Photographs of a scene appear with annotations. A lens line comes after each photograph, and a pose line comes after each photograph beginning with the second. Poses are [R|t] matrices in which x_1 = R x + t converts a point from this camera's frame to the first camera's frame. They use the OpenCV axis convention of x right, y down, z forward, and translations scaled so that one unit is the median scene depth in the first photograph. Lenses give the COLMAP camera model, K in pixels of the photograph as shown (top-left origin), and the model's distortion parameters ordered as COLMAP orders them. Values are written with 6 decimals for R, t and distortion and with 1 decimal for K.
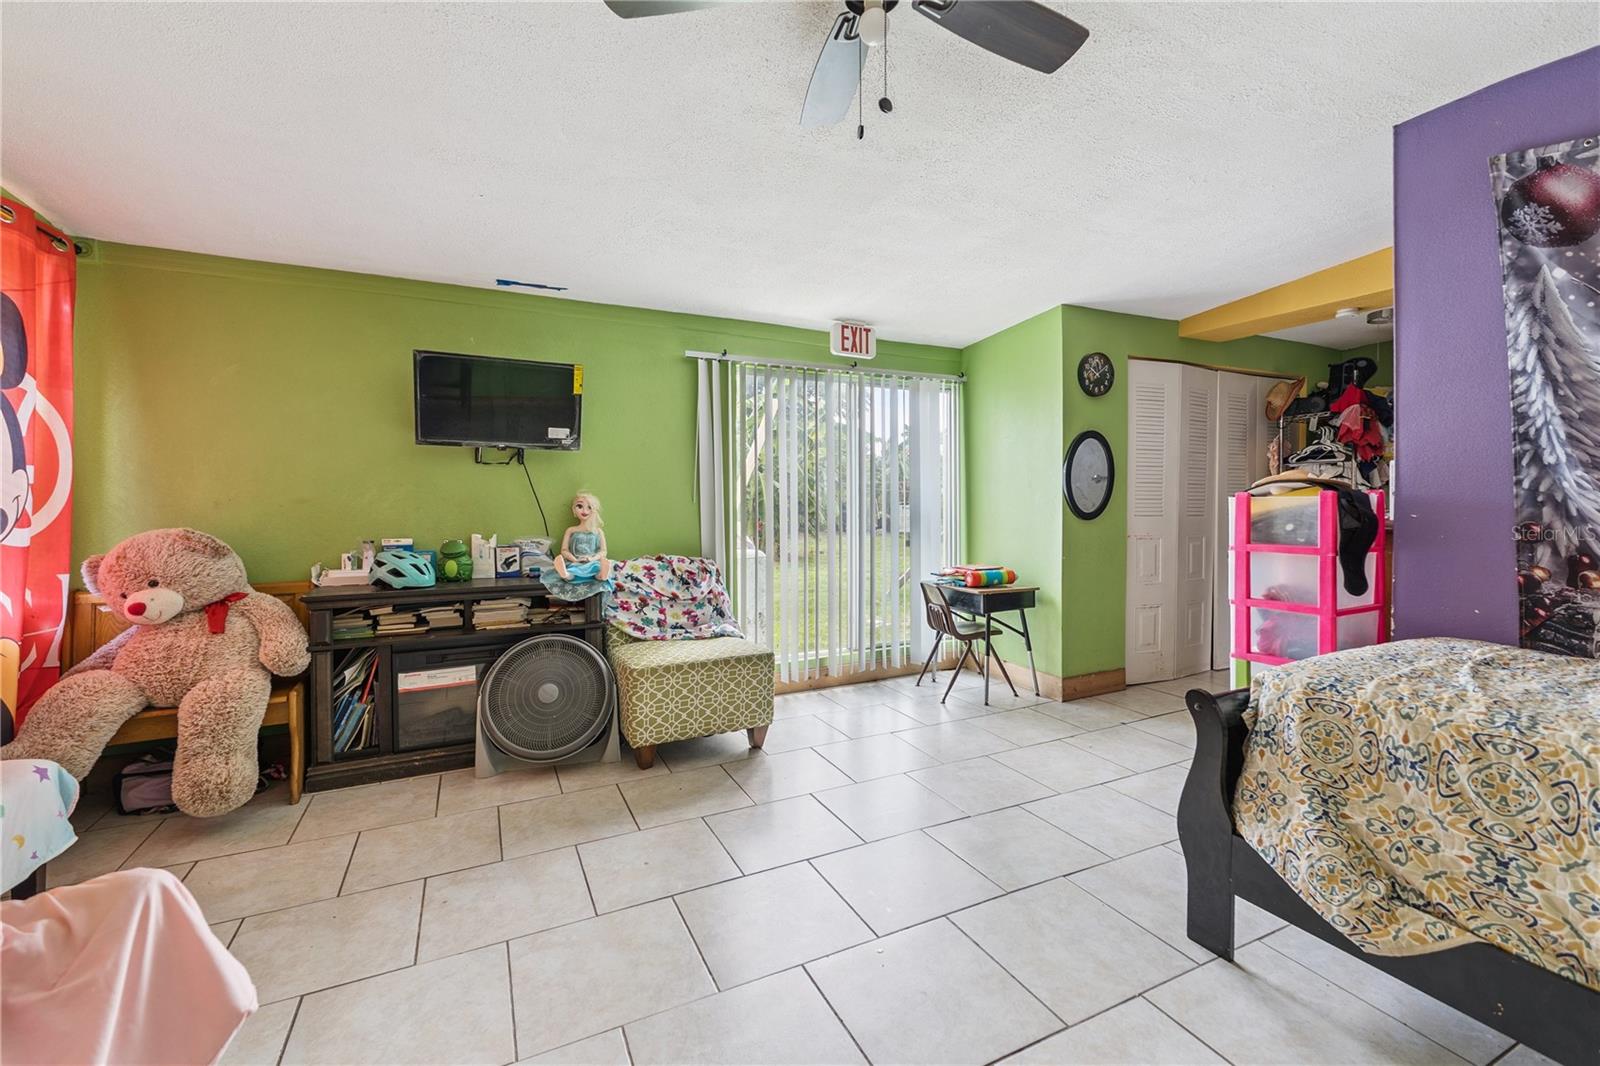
lens RADIAL K [[681.8, 0, 800.6], [0, 681.8, 502.1], [0, 0, 1]] dist [0.000177, 0.000012]
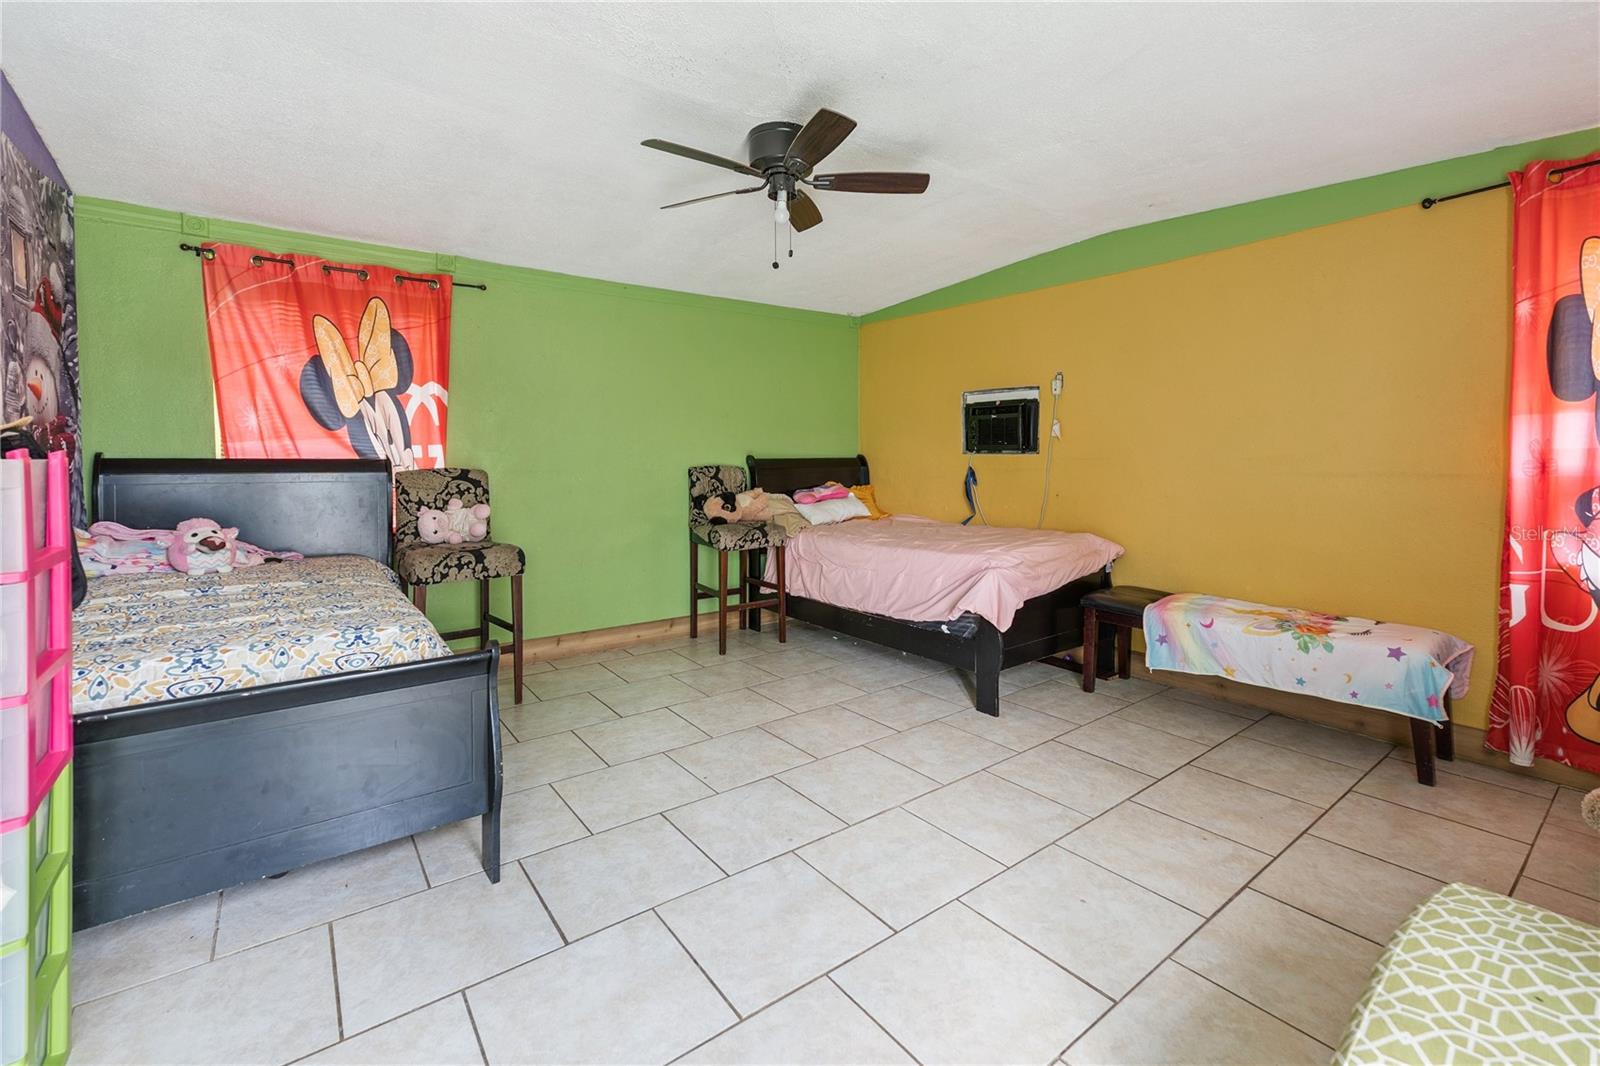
lens RADIAL K [[685.8, 0, 800.0], [0, 685.8, 463.7], [0, 0, 1]] dist [-0.000042, -0.000005]
pose [[-0.980544, 0.008381, -0.196119, 0.287770], [0.006701, 0.999935, 0.009227, -0.003482], [0.196183, 0.007734, -0.980537, 1.897759]]
